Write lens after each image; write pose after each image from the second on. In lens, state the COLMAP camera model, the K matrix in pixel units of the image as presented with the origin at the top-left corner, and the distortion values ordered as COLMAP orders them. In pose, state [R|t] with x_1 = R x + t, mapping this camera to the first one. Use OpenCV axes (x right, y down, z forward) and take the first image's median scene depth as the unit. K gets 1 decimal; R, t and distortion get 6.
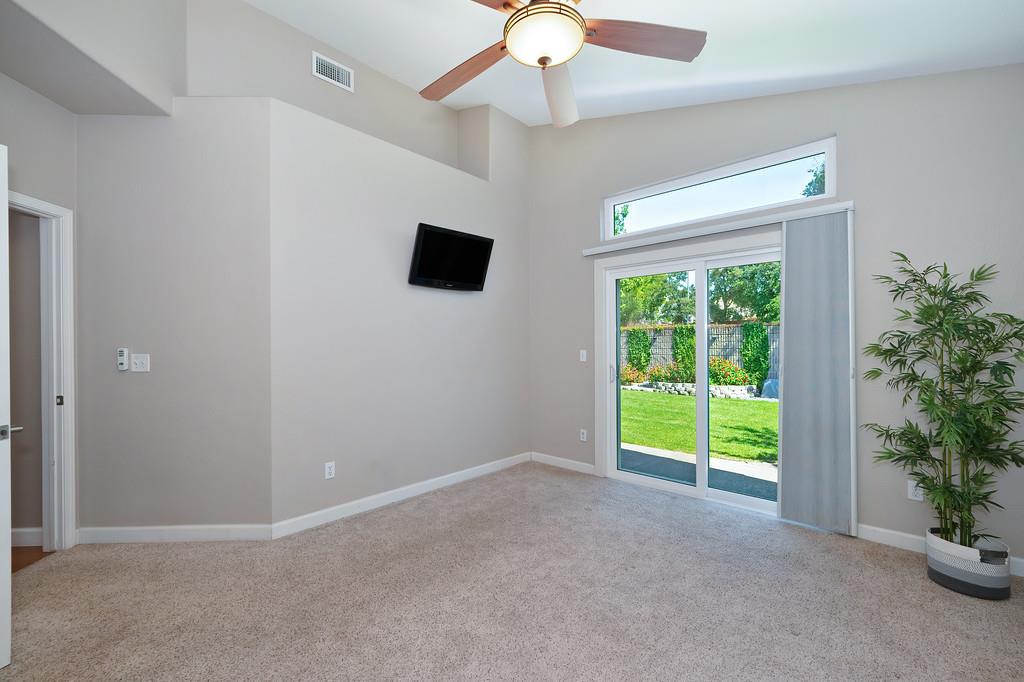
lens RADIAL K [[432.4, 0, 518.3], [0, 432.4, 341.9], [0, 0, 1]] dist [-0.002007, 0.000209]
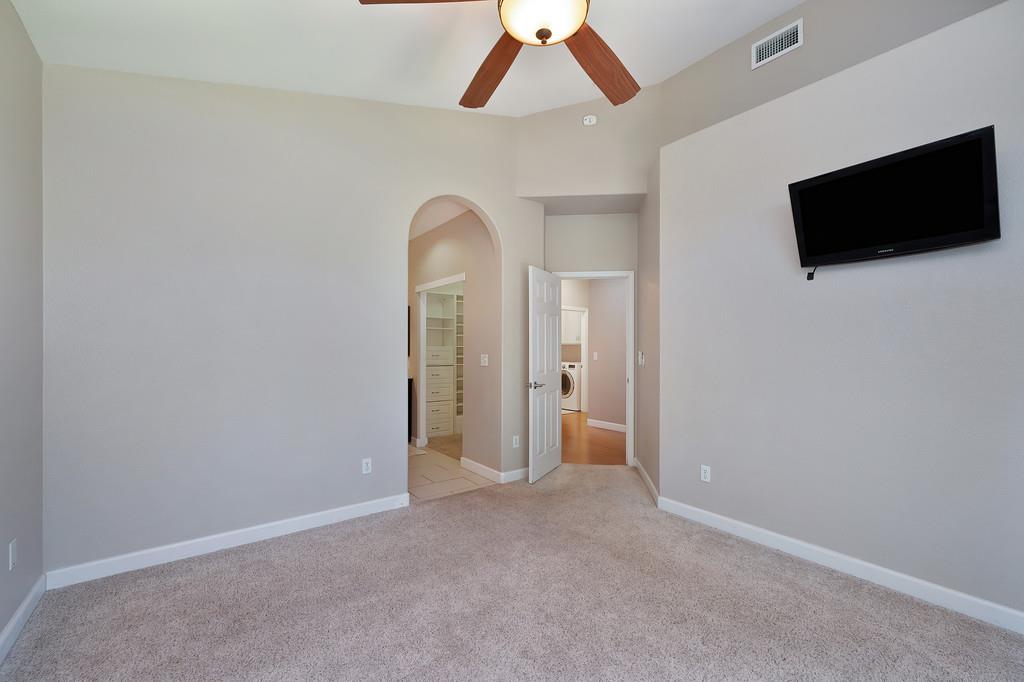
lens RADIAL K [[432.4, 0, 515.3], [0, 432.4, 344.1], [0, 0, 1]] dist [-0.002007, 0.000209]
pose [[-0.193233, -0.009544, -0.981106, 0.582107], [0.009136, 0.999892, -0.011526, -0.000552], [0.981110, -0.011191, -0.193125, 0.679024]]
